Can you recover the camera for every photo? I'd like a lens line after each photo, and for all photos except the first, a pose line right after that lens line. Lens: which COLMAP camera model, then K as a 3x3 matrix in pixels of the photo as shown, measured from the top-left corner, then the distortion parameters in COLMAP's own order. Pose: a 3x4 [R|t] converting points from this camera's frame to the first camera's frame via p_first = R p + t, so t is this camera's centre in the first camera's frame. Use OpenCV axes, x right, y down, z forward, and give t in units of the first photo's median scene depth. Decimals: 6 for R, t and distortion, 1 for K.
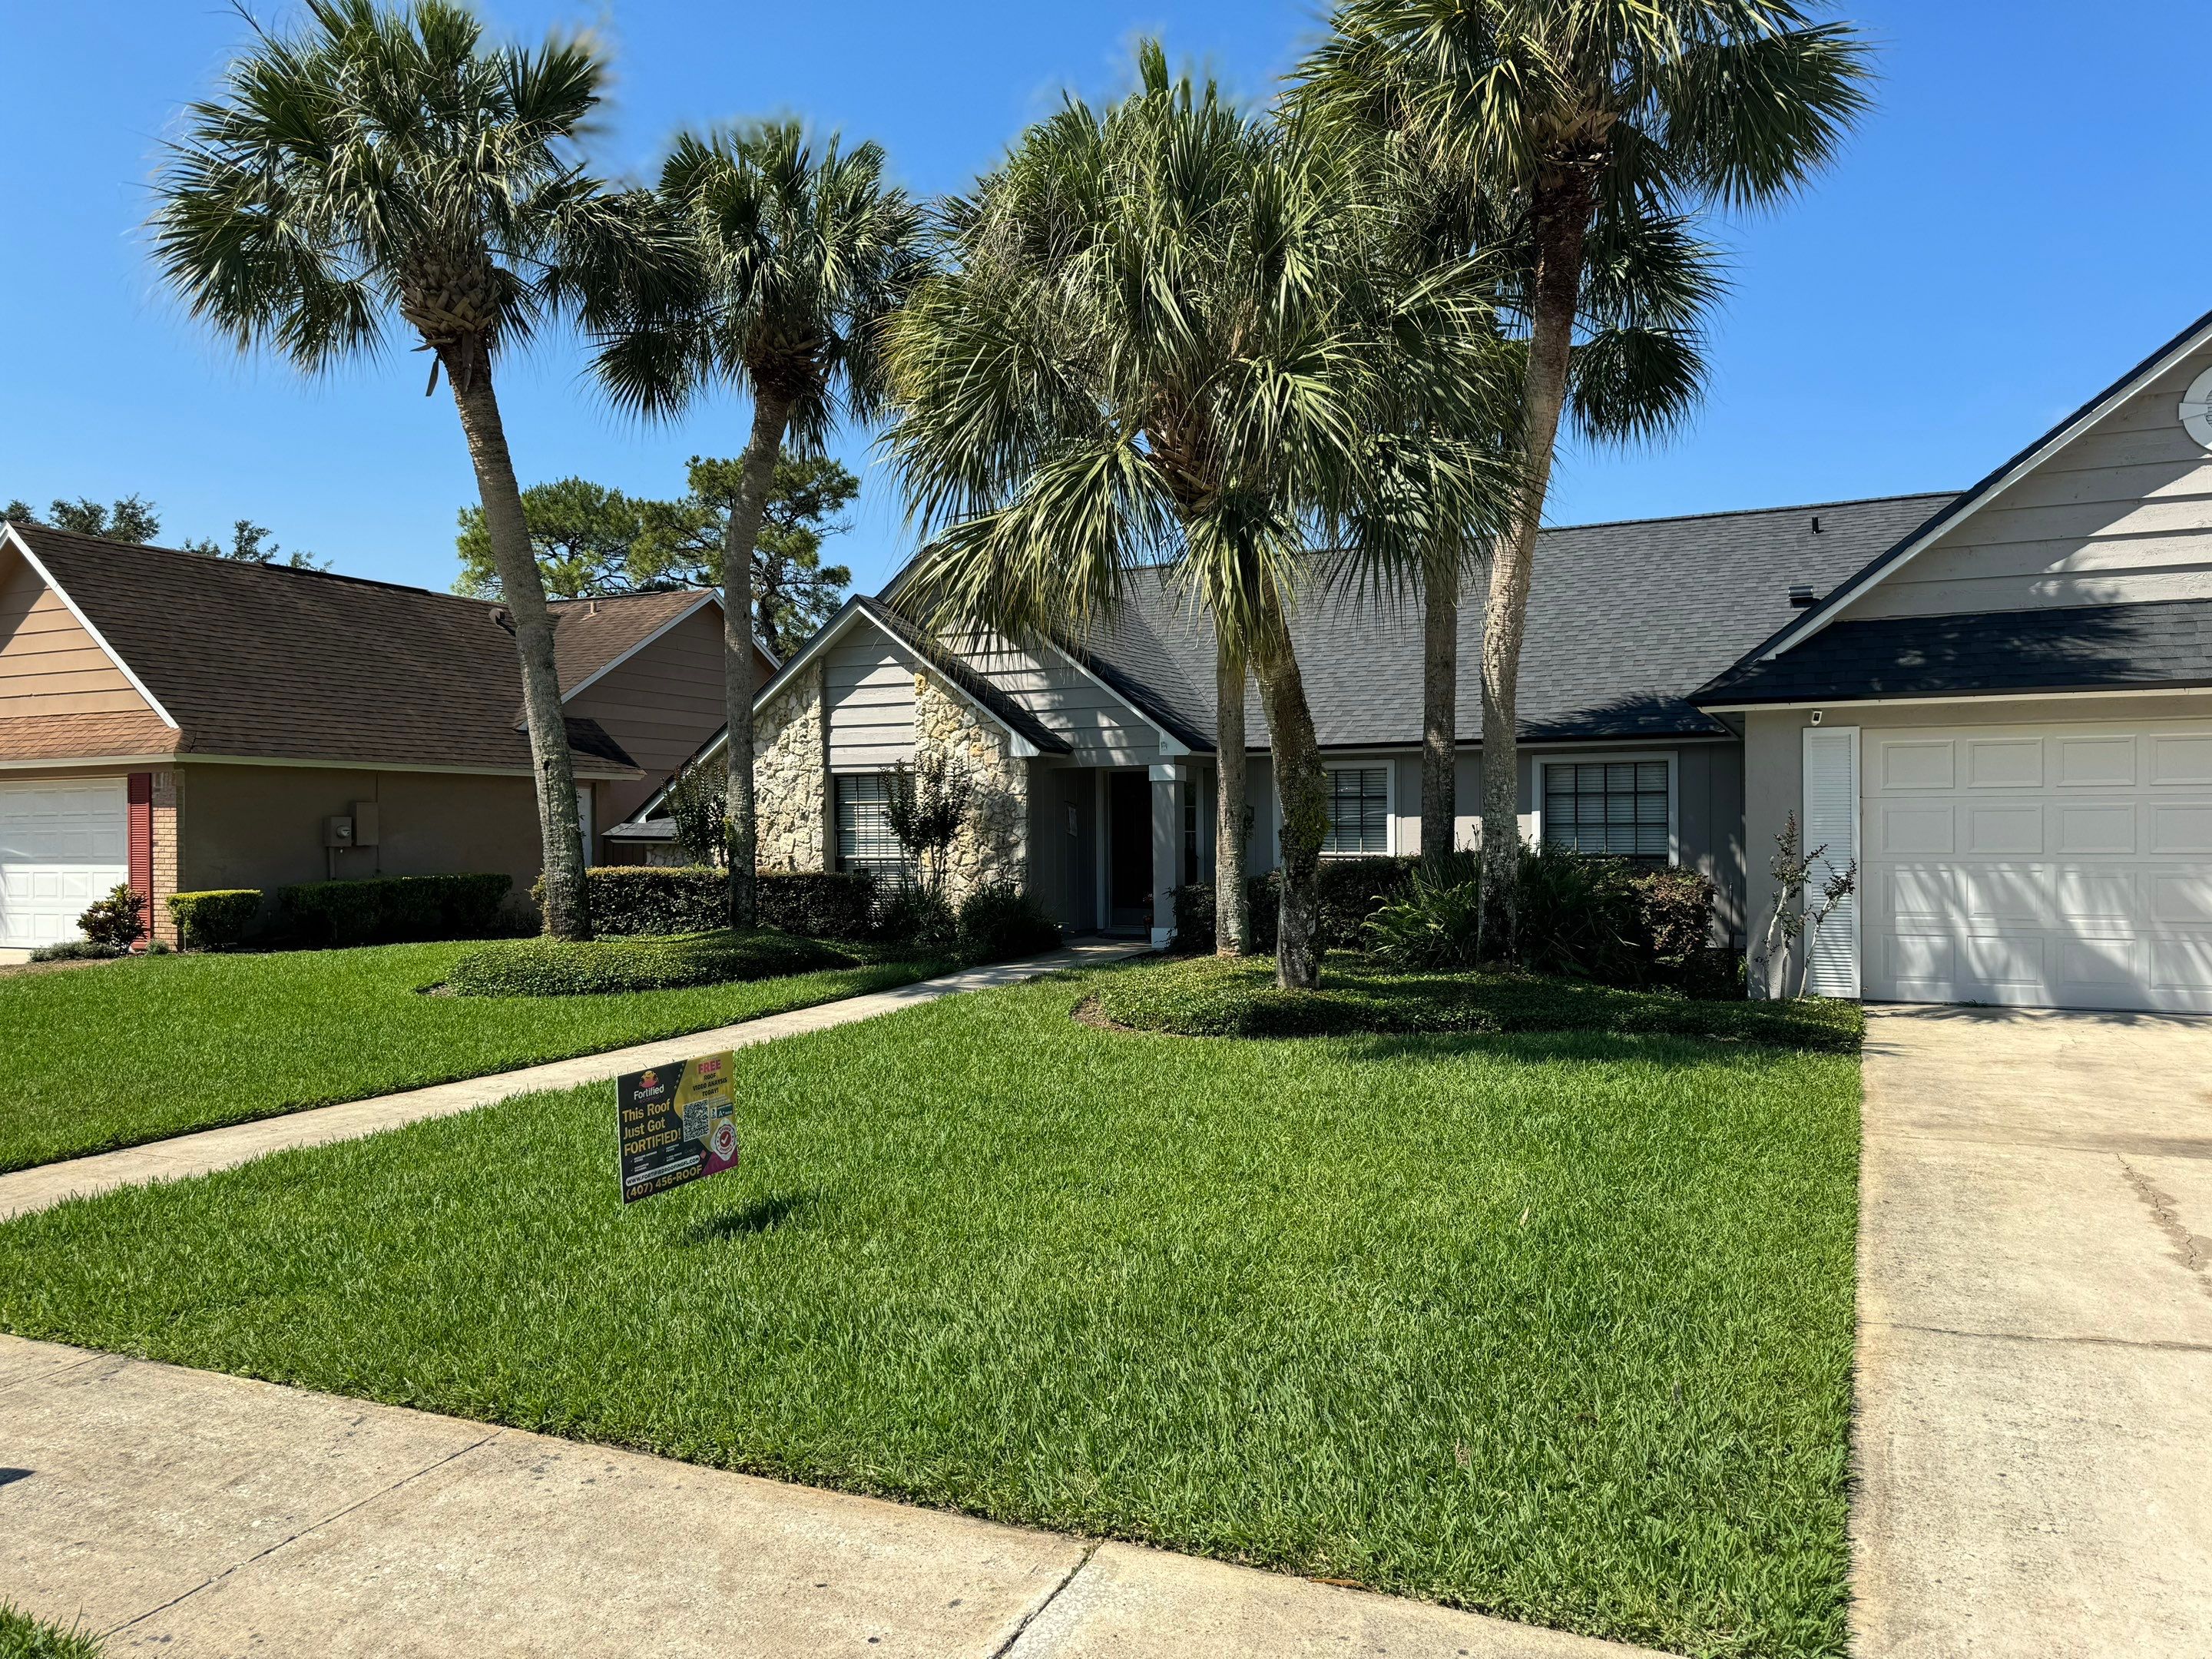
lens RADIAL K [[1547.1, 0, 1120.5], [0, 1547.1, 816.5], [0, 0, 1]] dist [0.067504, -0.069011]
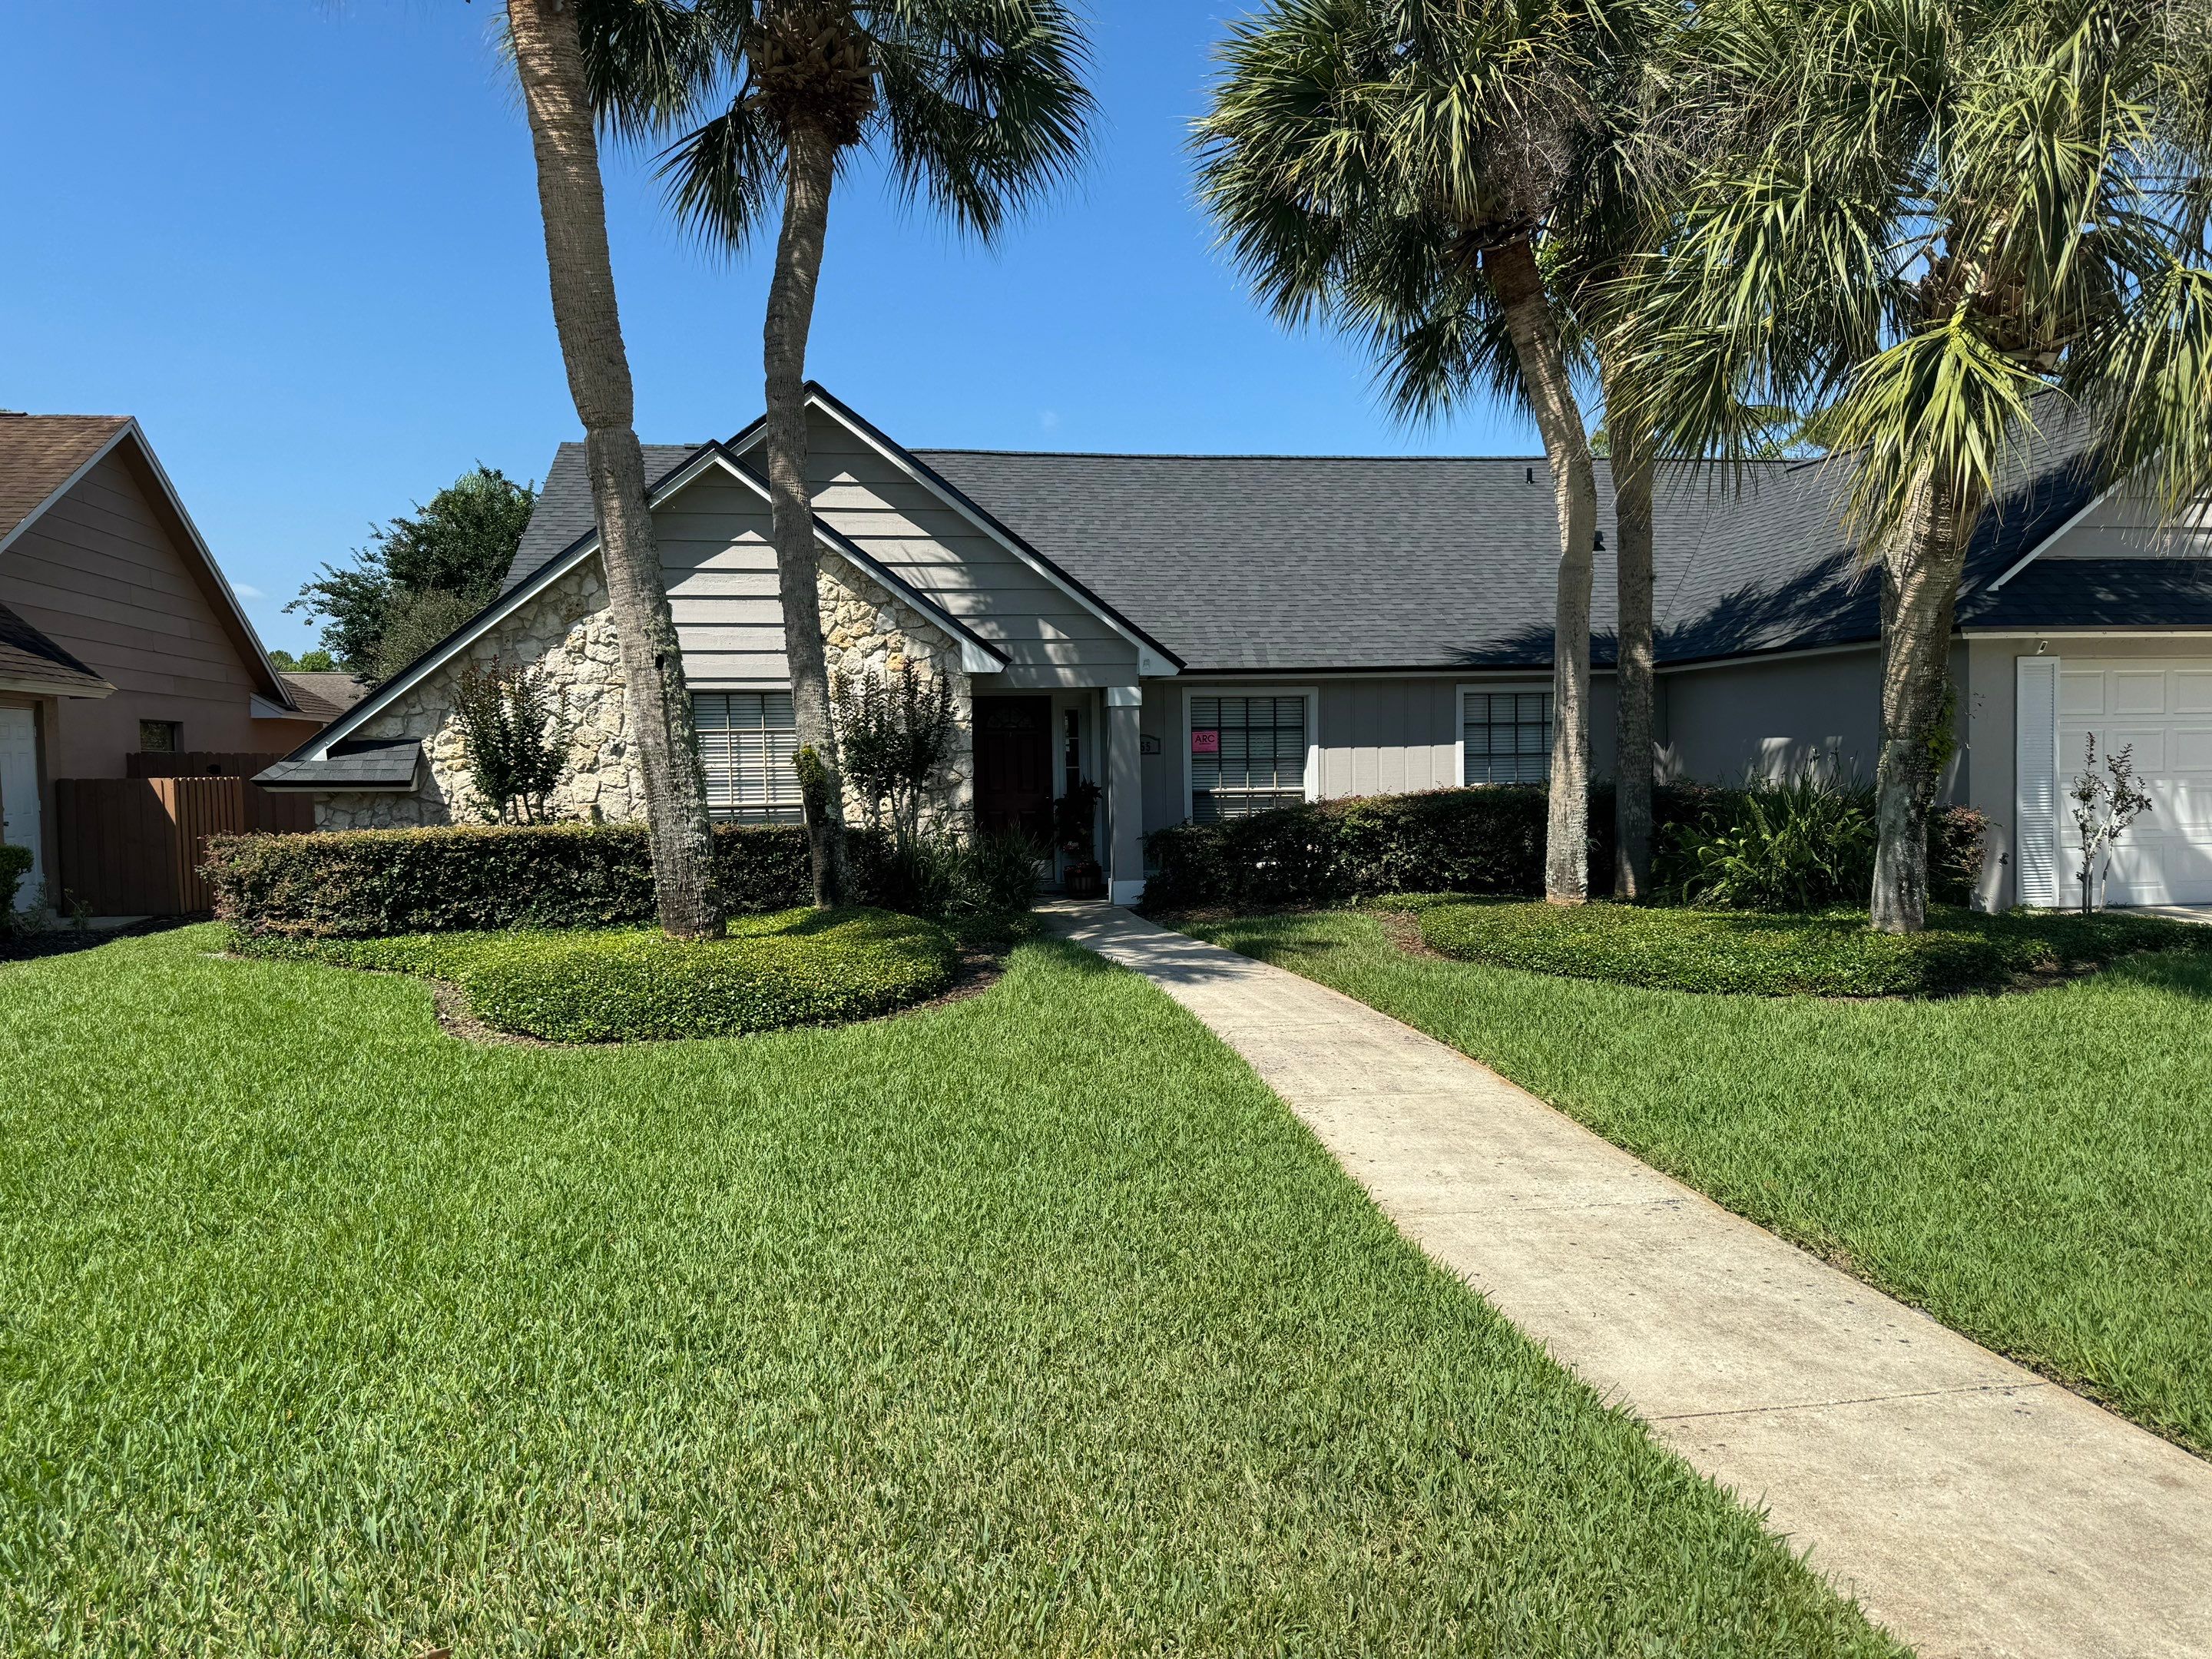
lens RADIAL K [[1556.7, 0, 1109.4], [0, 1556.7, 829.9], [0, 0, 1]] dist [0.065308, -0.072231]
pose [[0.829644, -0.030755, 0.557445, -0.432398], [0.006349, 0.998937, 0.045664, 0.005387], [-0.558257, -0.034346, 0.828957, 0.289420]]
